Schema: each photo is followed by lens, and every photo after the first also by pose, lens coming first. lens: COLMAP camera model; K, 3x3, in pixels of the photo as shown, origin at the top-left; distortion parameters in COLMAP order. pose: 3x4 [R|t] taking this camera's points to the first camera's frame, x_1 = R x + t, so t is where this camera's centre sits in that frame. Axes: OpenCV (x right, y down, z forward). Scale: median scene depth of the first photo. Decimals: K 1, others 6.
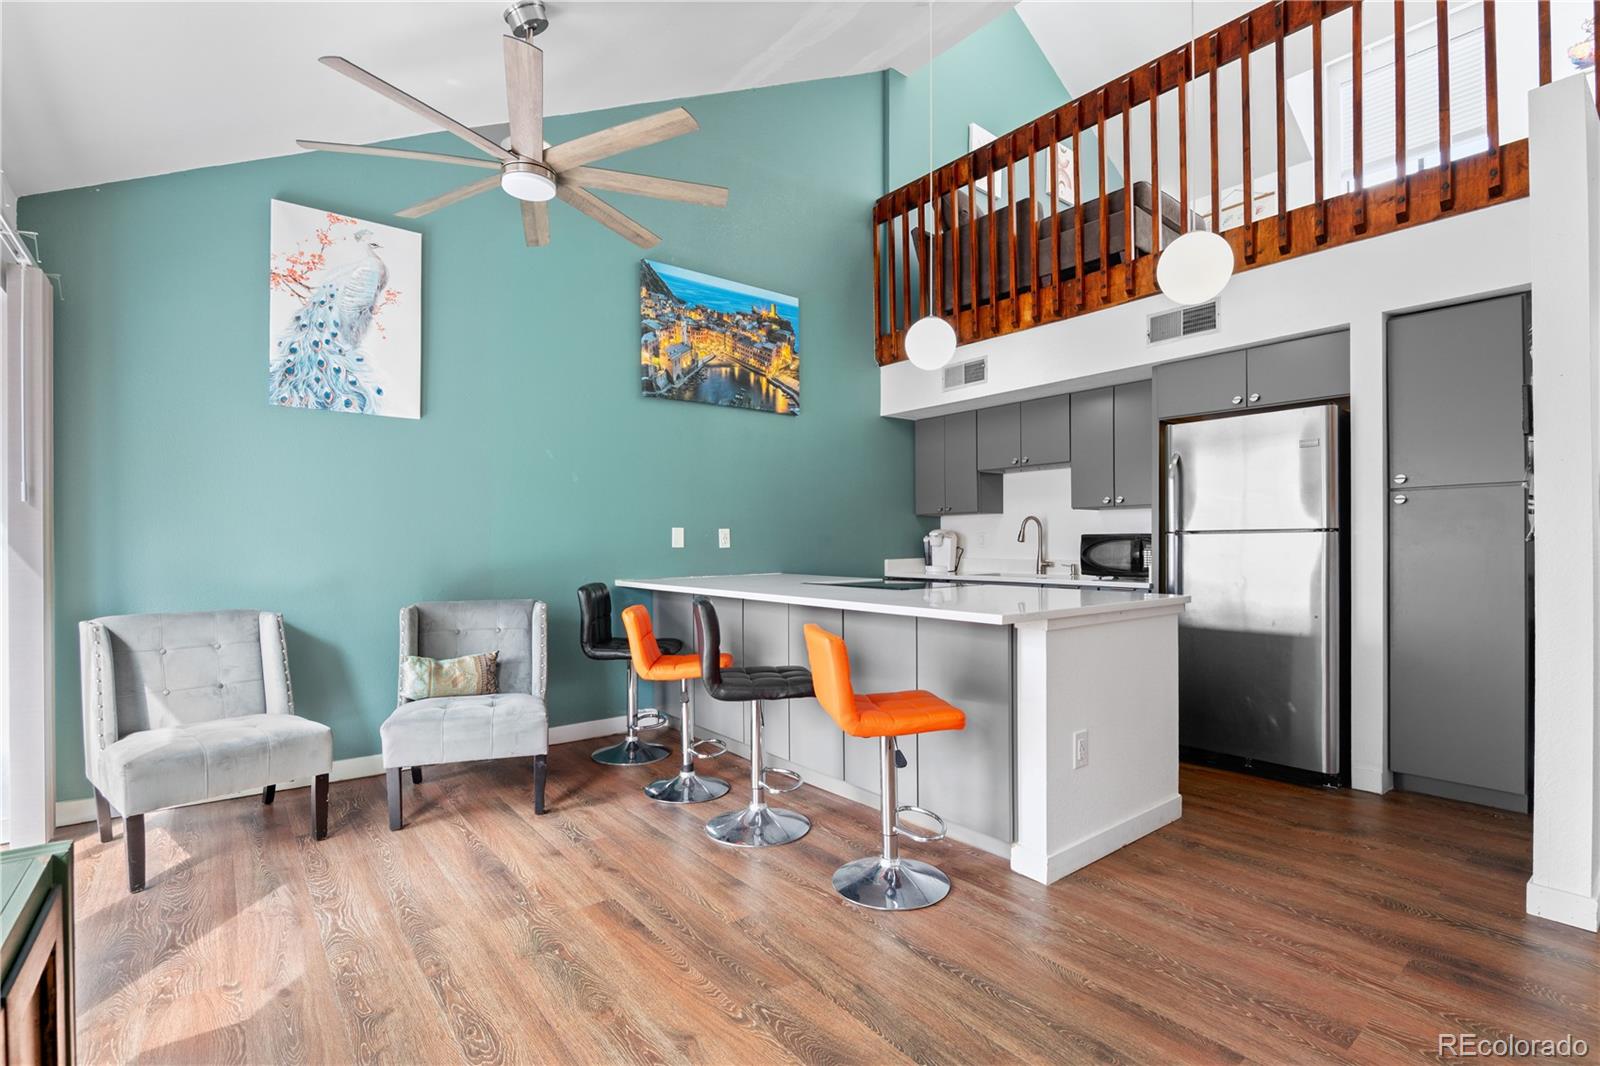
lens RADIAL K [[739.7, 0, 796.7], [0, 739.7, 548.7], [0, 0, 1]] dist [0.004234, -0.006626]
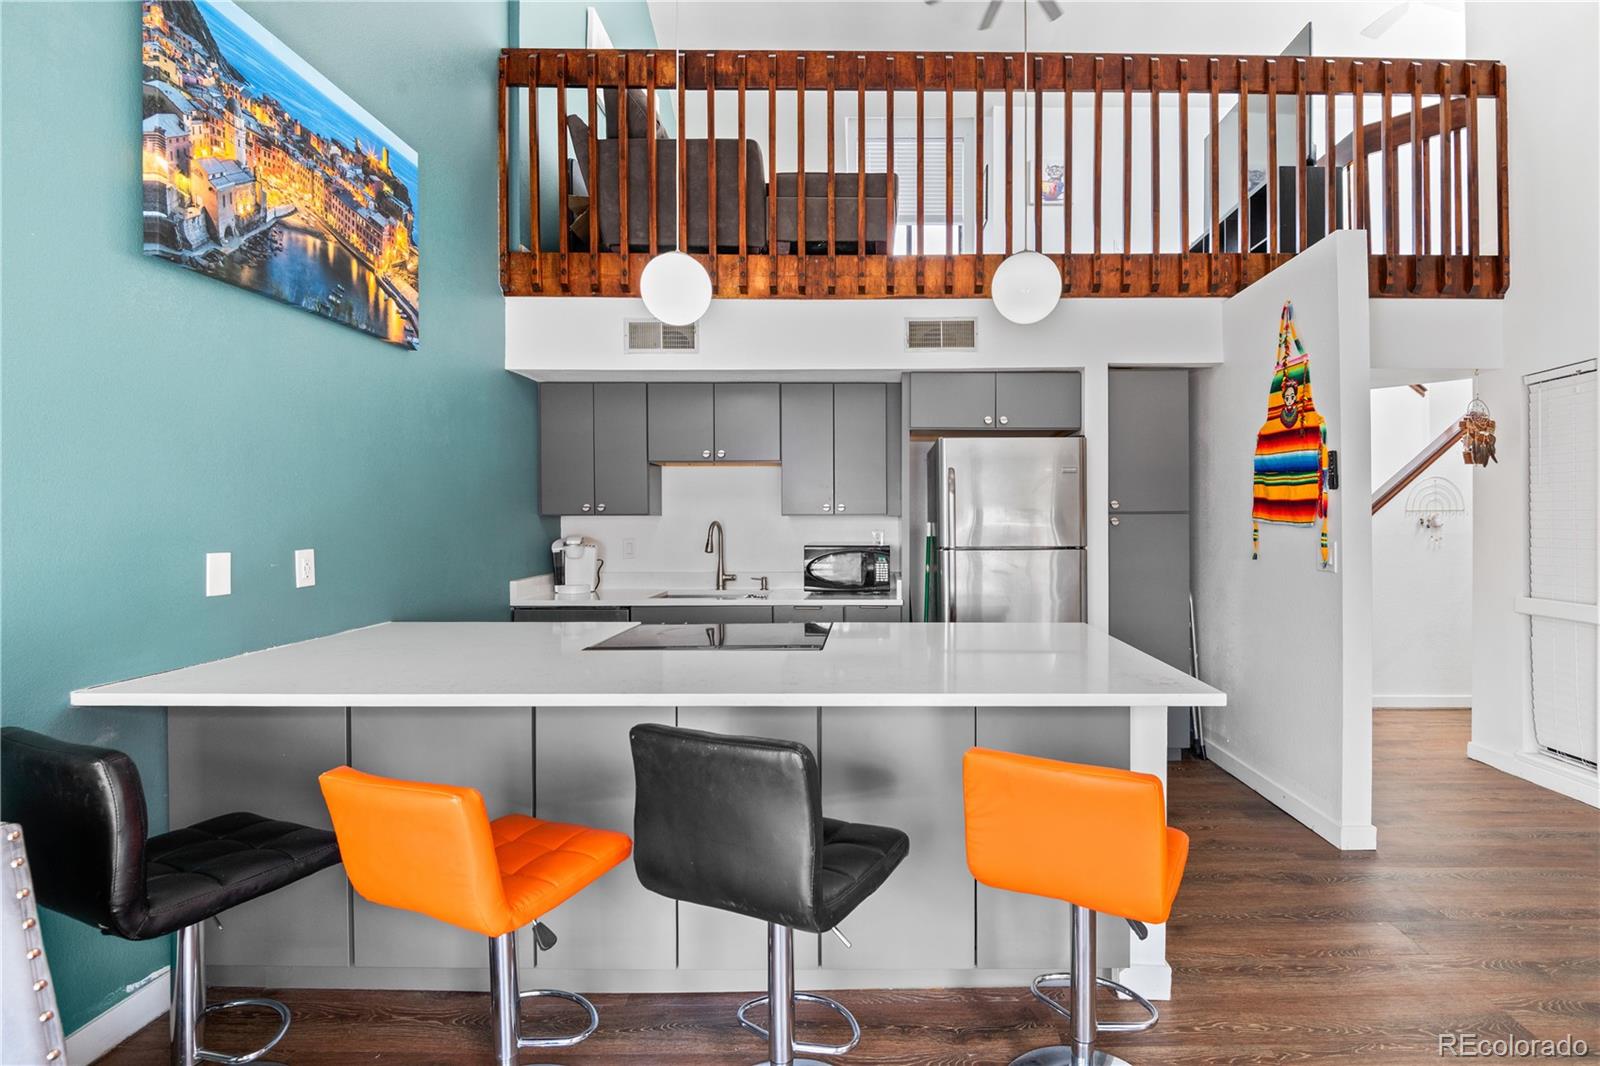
lens RADIAL K [[770.2, 0, 877.2], [0, 770.2, 522.9], [0, 0, 1]] dist [-0.006250, -0.003096]
pose [[0.613892, -0.000649, 0.789390, -0.321989], [0.004941, 0.999983, -0.003020, -0.049613], [-0.789375, 0.005755, 0.613885, 0.423435]]
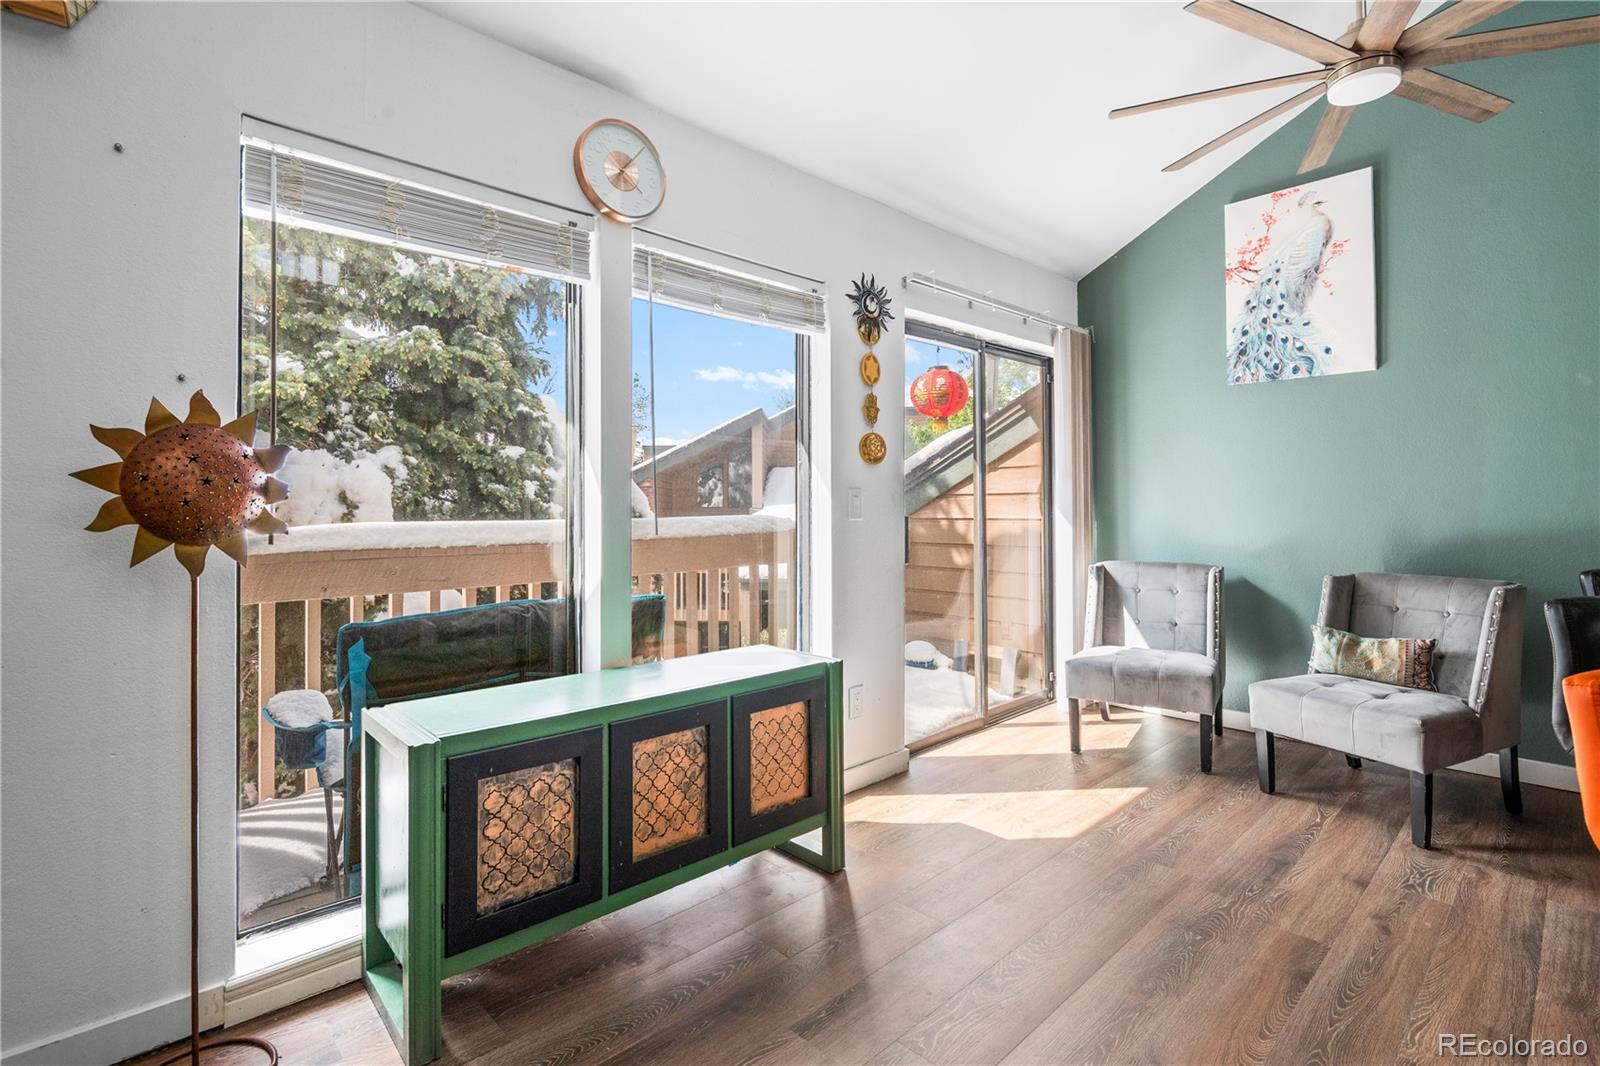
lens RADIAL K [[739.7, 0, 804.3], [0, 739.7, 501.5], [0, 0, 1]] dist [0.004234, -0.006626]
pose [[0.088261, -0.011582, -0.996030, 0.291441], [-0.000715, 0.999931, -0.011691, -0.002521], [0.996097, 0.001744, 0.088247, 0.202824]]
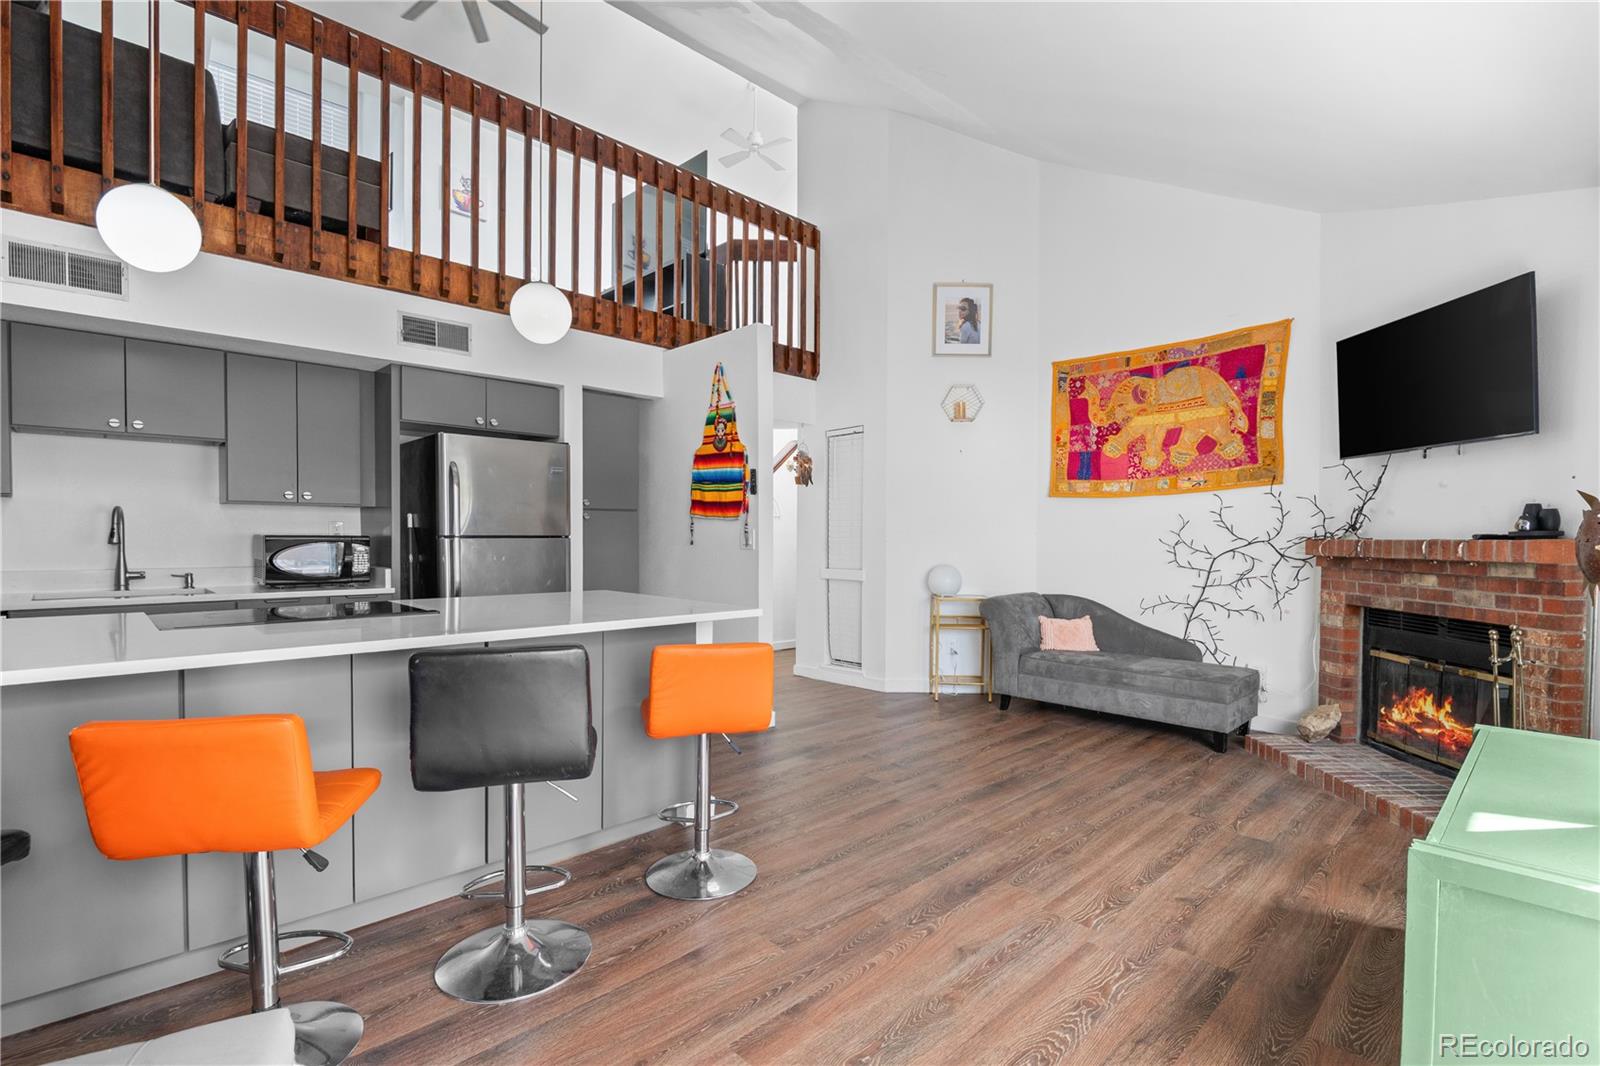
lens RADIAL K [[739.7, 0, 816.4], [0, 739.7, 561.5], [0, 0, 1]] dist [0.004234, -0.006626]
pose [[-0.118334, -0.033034, 0.992424, -0.555740], [0.001218, 0.999441, 0.033413, -0.019761], [-0.992973, 0.005162, -0.118228, 0.569365]]
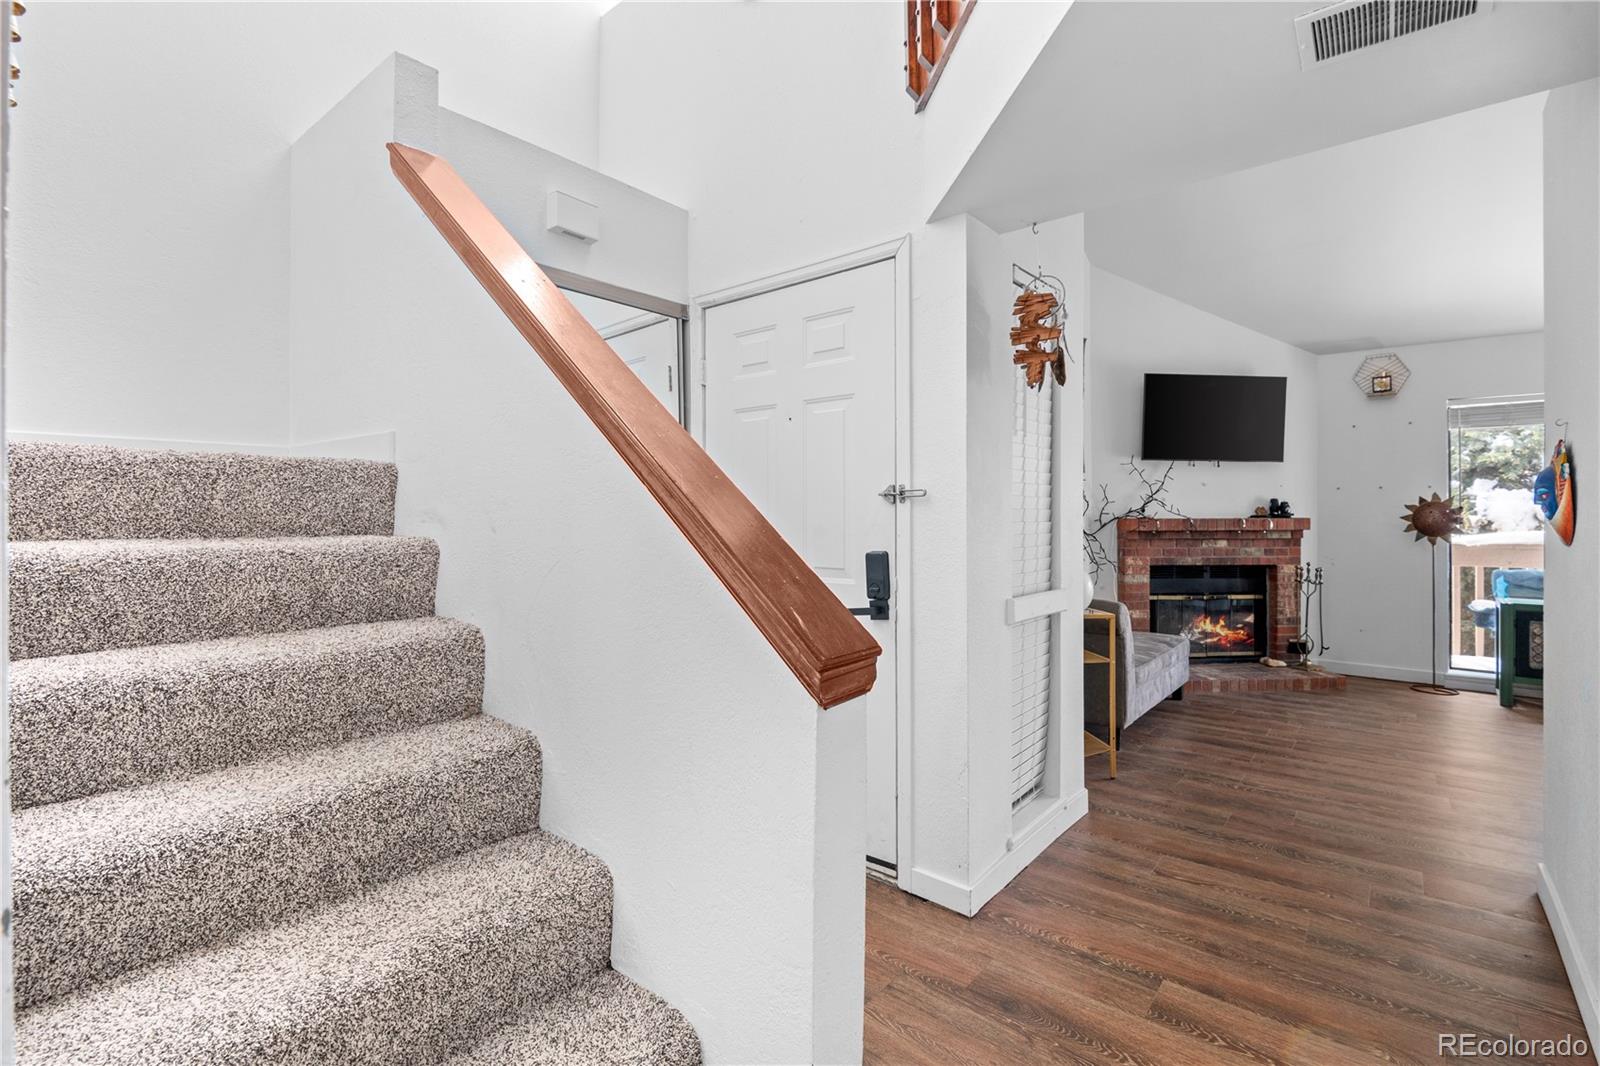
lens RADIAL K [[739.7, 0, 819.4], [0, 739.7, 512.7], [0, 0, 1]] dist [0.004234, -0.006626]
pose [[-0.974578, 0.000568, -0.224046, 1.203140], [0.000072, 0.999998, 0.002223, -0.028776], [0.224046, 0.002150, -0.974576, 0.929073]]
